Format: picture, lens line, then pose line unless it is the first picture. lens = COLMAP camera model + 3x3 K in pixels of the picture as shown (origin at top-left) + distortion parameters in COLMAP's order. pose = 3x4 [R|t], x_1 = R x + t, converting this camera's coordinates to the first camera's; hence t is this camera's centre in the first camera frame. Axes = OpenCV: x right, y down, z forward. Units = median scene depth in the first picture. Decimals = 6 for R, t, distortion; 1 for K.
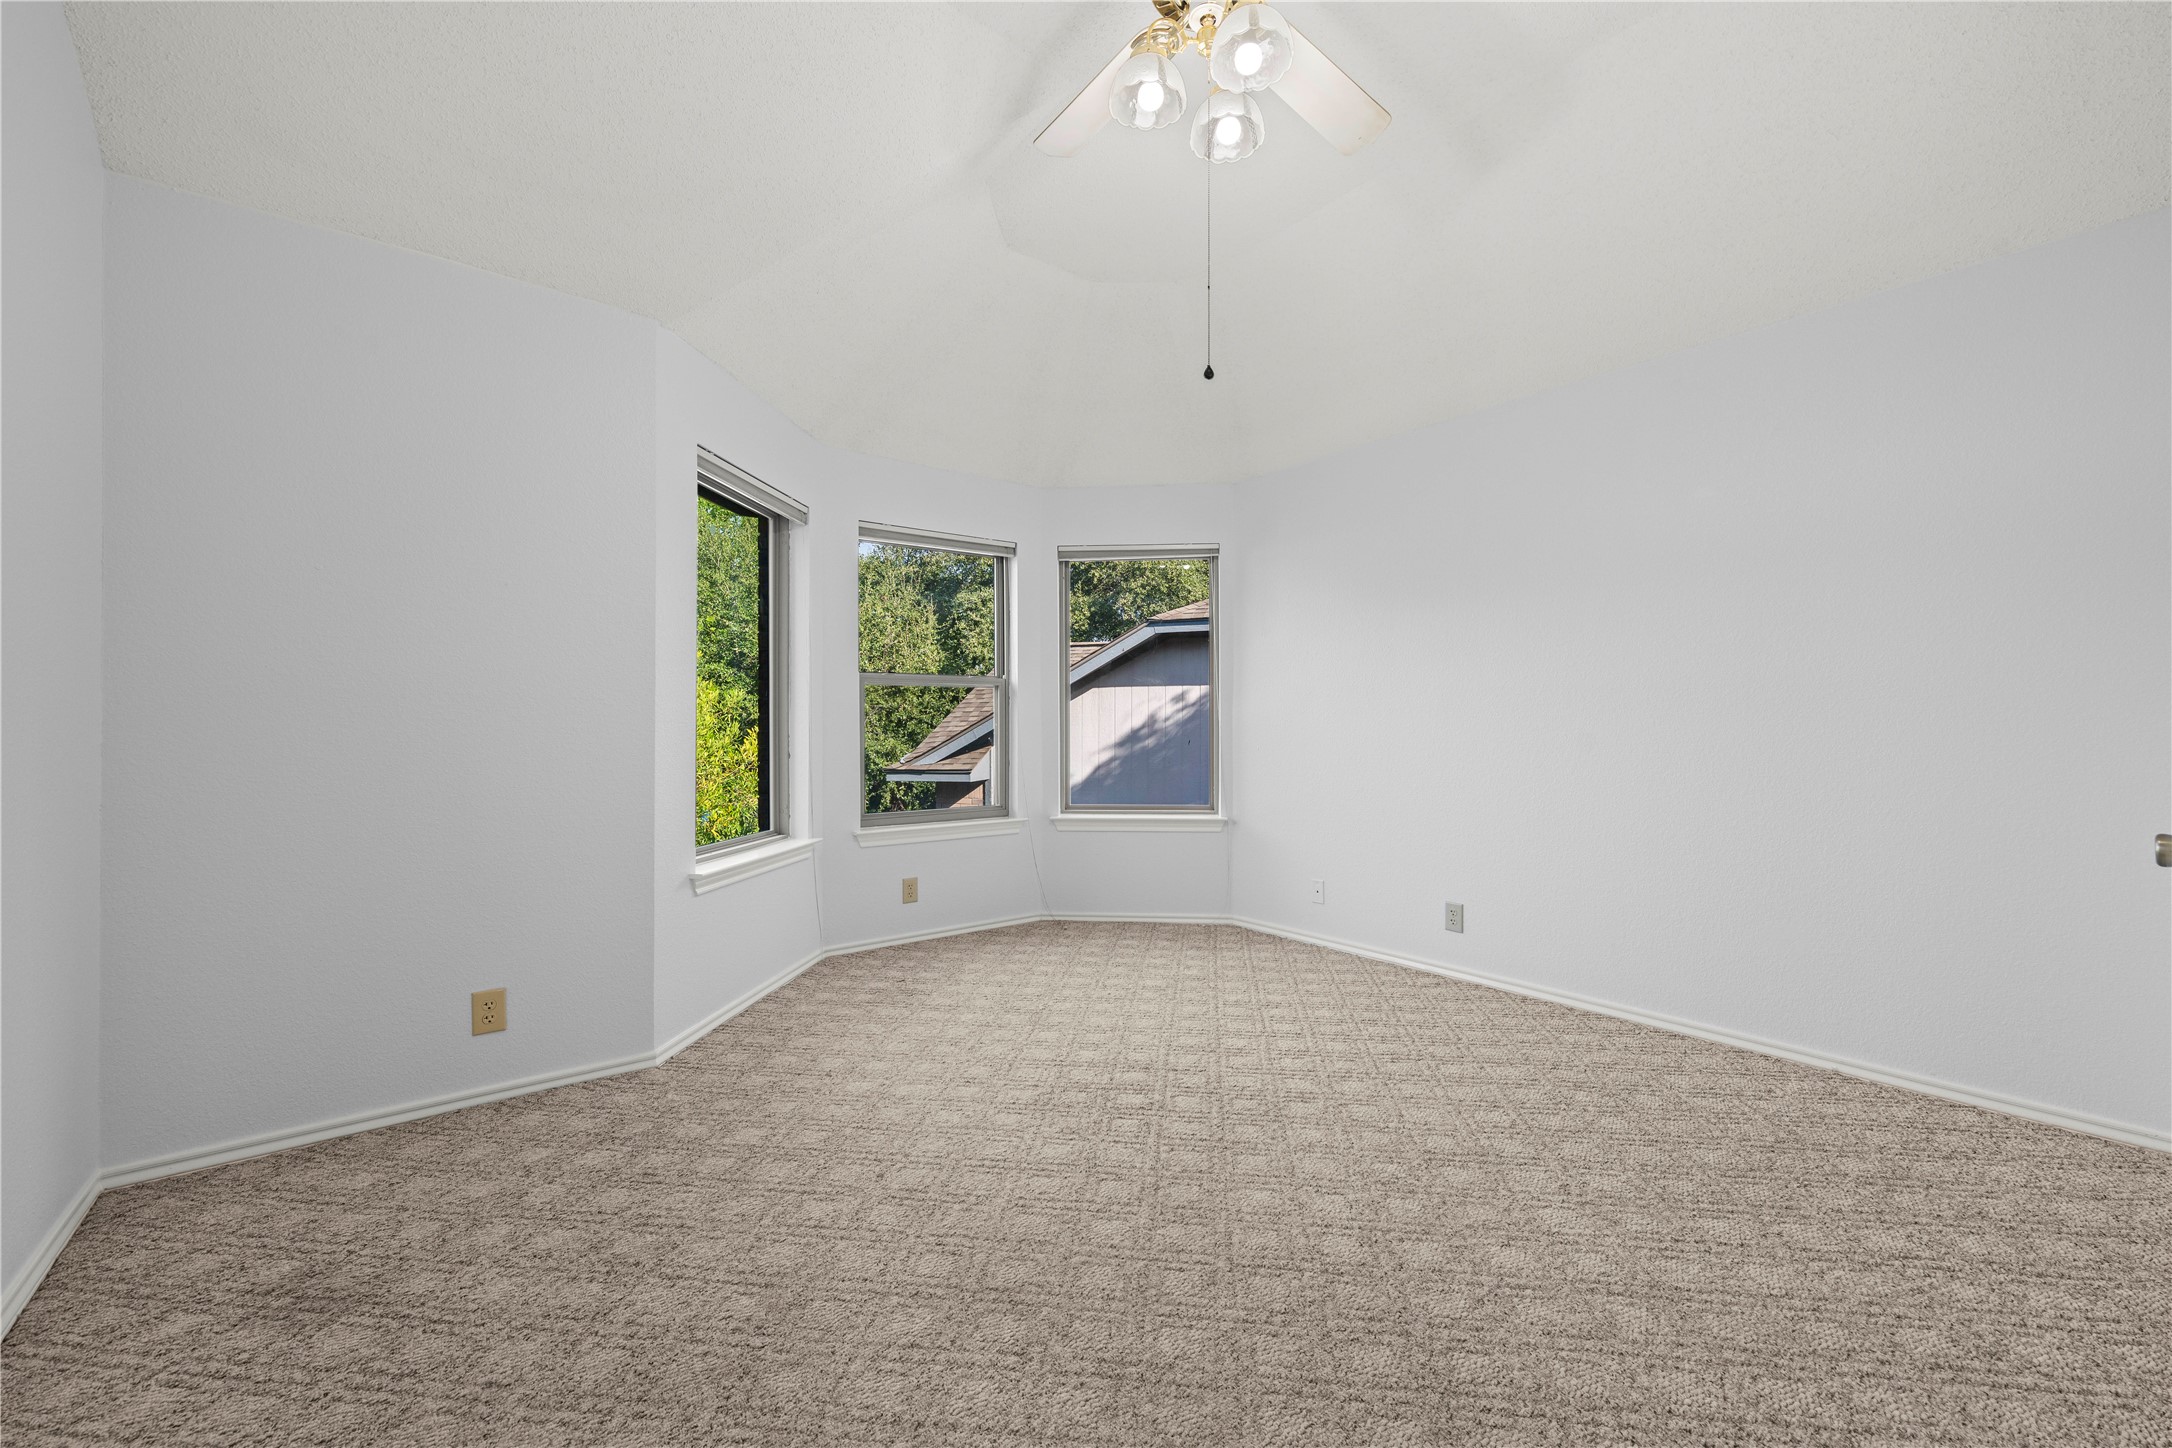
lens RADIAL K [[865.8, 0, 1099.5], [0, 865.8, 738.3], [0, 0, 1]] dist [-0.000263, -0.000414]
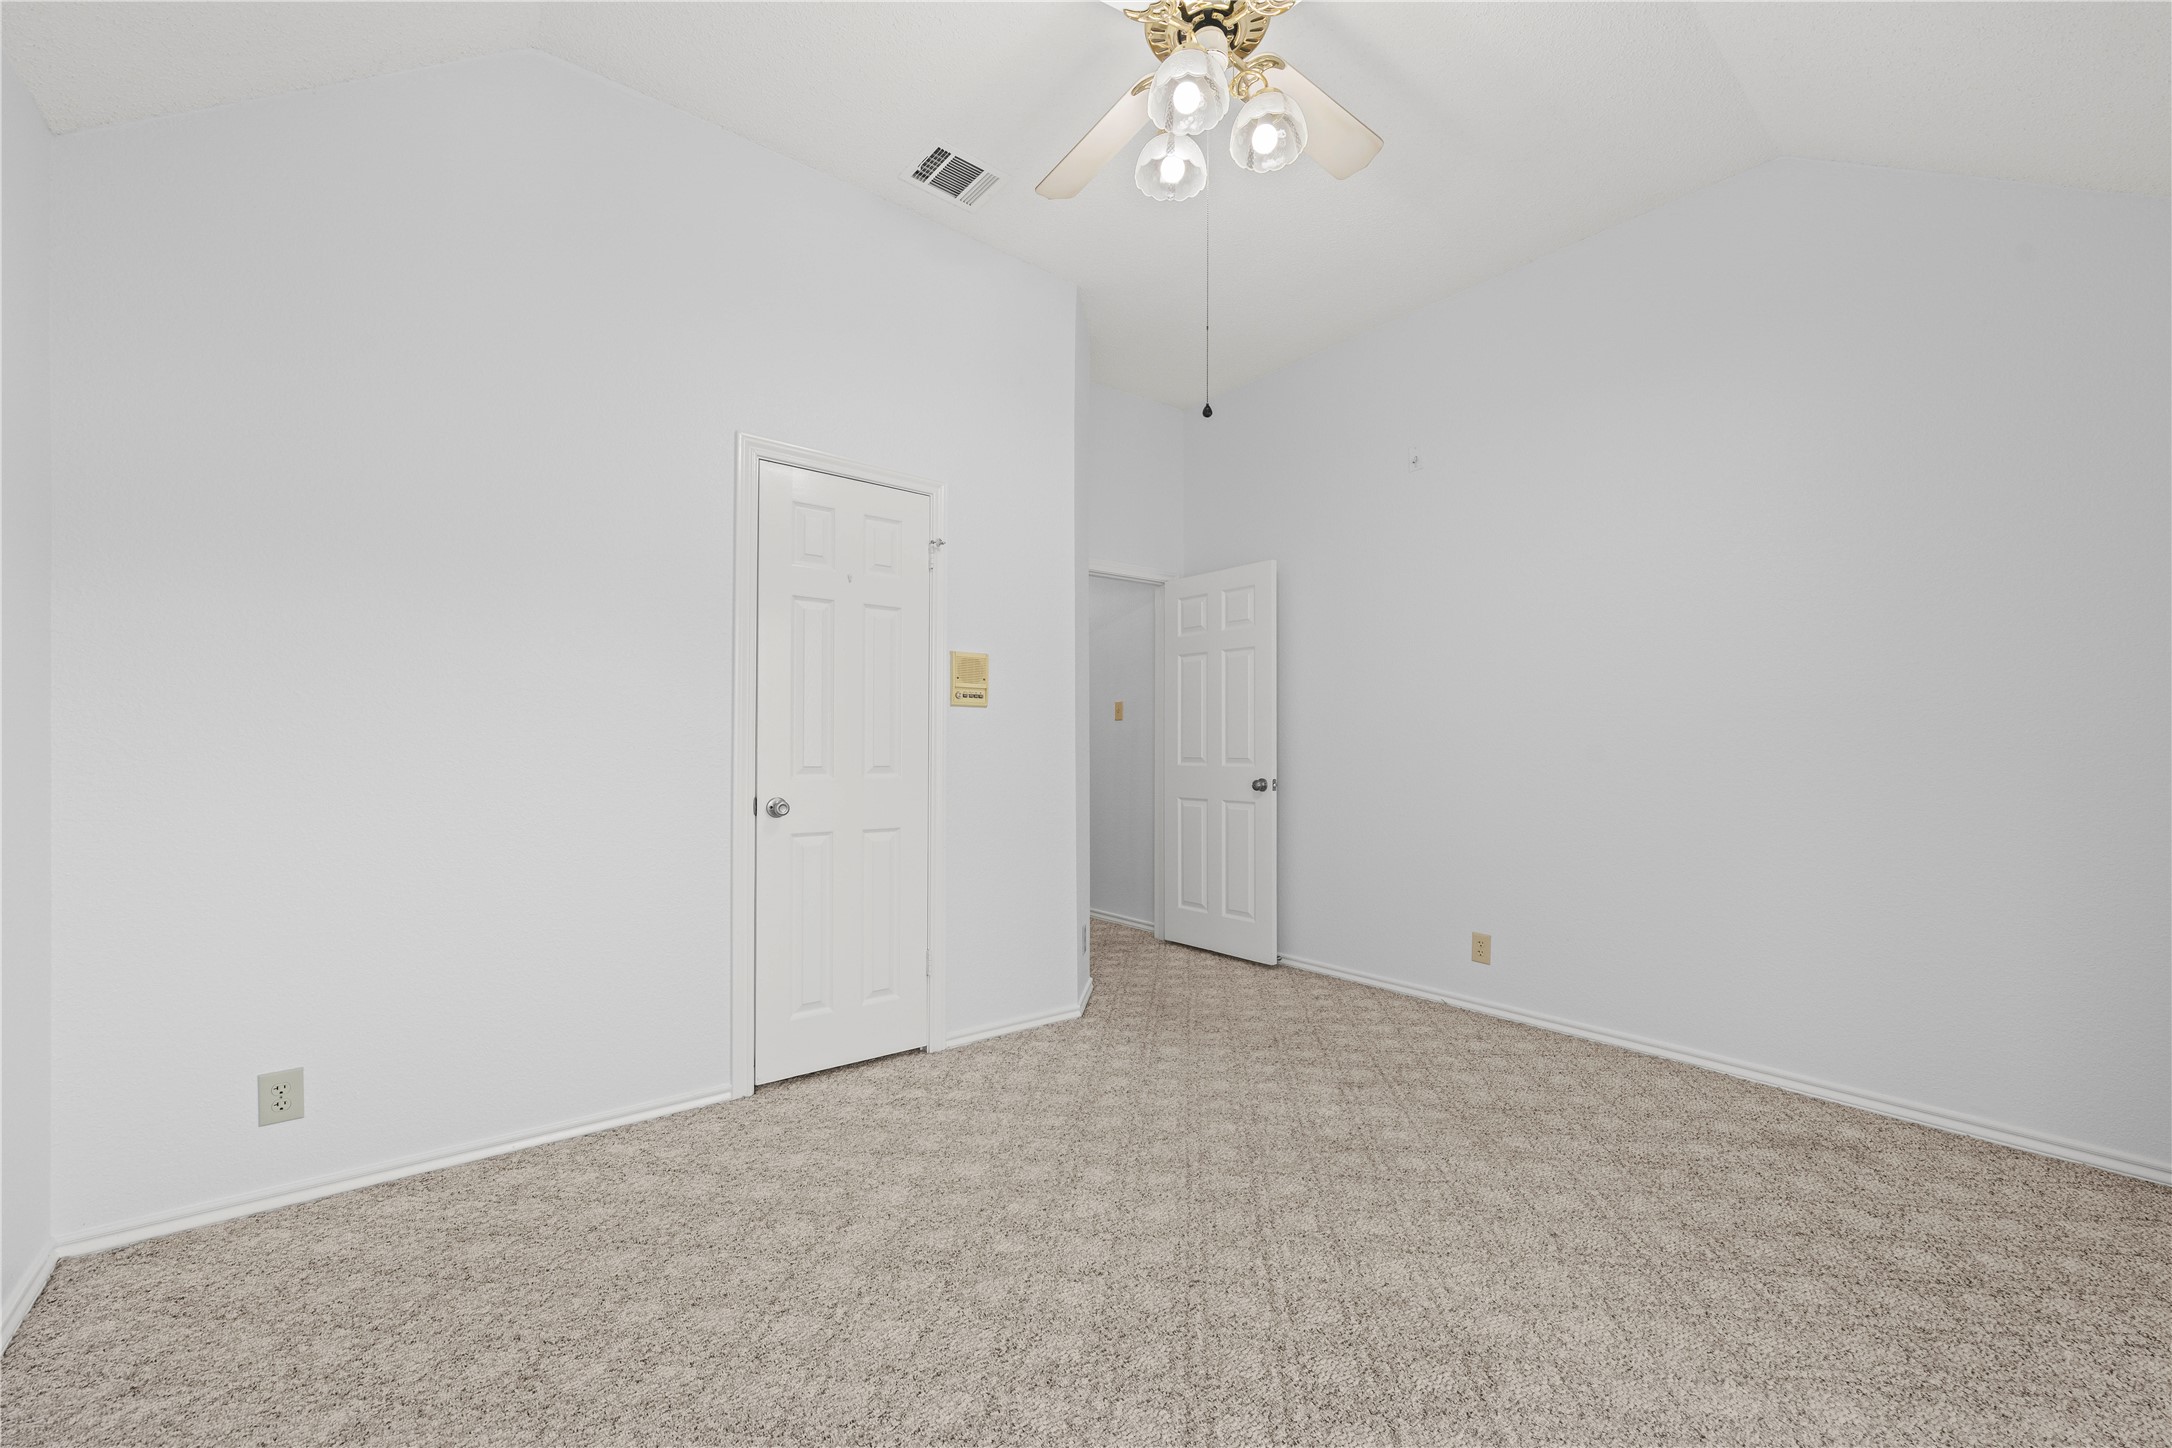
lens RADIAL K [[865.8, 0, 1099.5], [0, 865.8, 738.3], [0, 0, 1]] dist [-0.000263, -0.000414]
pose [[-0.999928, -0.002597, -0.011678, 0.283380], [-0.002602, 0.999997, 0.000412, -0.037410], [0.011677, 0.000442, -0.999932, 2.159210]]
